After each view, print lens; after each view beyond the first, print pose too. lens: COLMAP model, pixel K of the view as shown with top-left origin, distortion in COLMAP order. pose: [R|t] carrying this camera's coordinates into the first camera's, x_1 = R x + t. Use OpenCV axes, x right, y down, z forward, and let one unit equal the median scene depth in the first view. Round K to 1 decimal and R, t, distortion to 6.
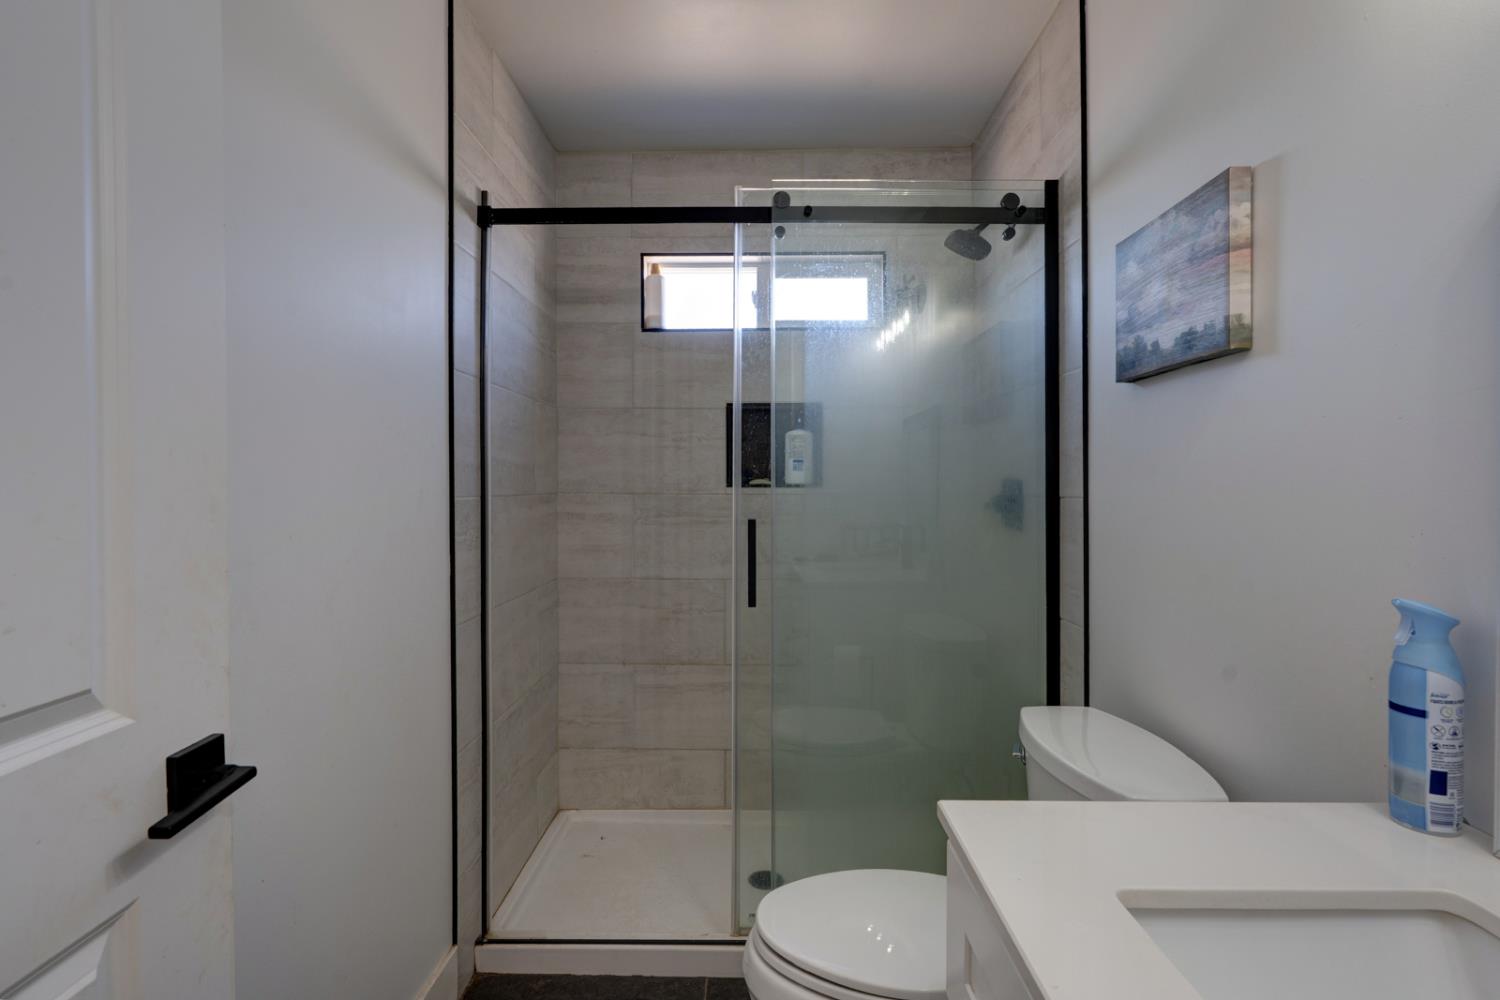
lens RADIAL K [[696.6, 0, 750.1], [0, 696.6, 491.9], [0, 0, 1]] dist [-0.007457, 0.004048]
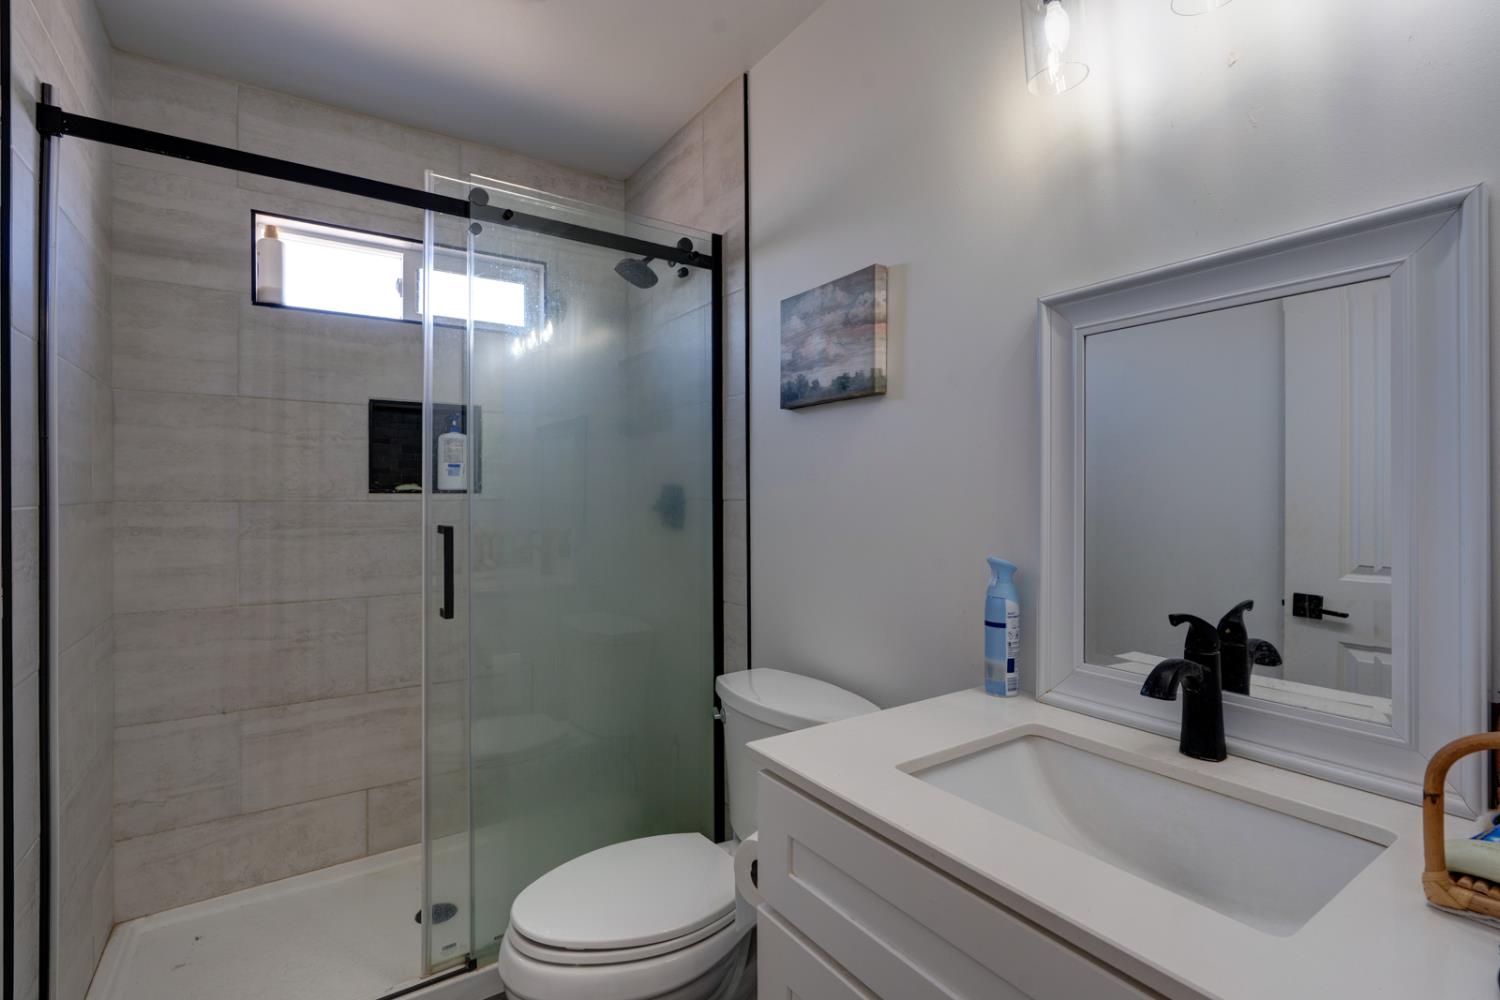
lens RADIAL K [[696.6, 0, 744.7], [0, 696.6, 496.1], [0, 0, 1]] dist [-0.007457, 0.004048]
pose [[0.821857, -0.005463, 0.569668, -0.166047], [0.008115, 0.999965, -0.002117, 0.003059], [-0.569636, 0.006363, 0.821872, -0.005397]]
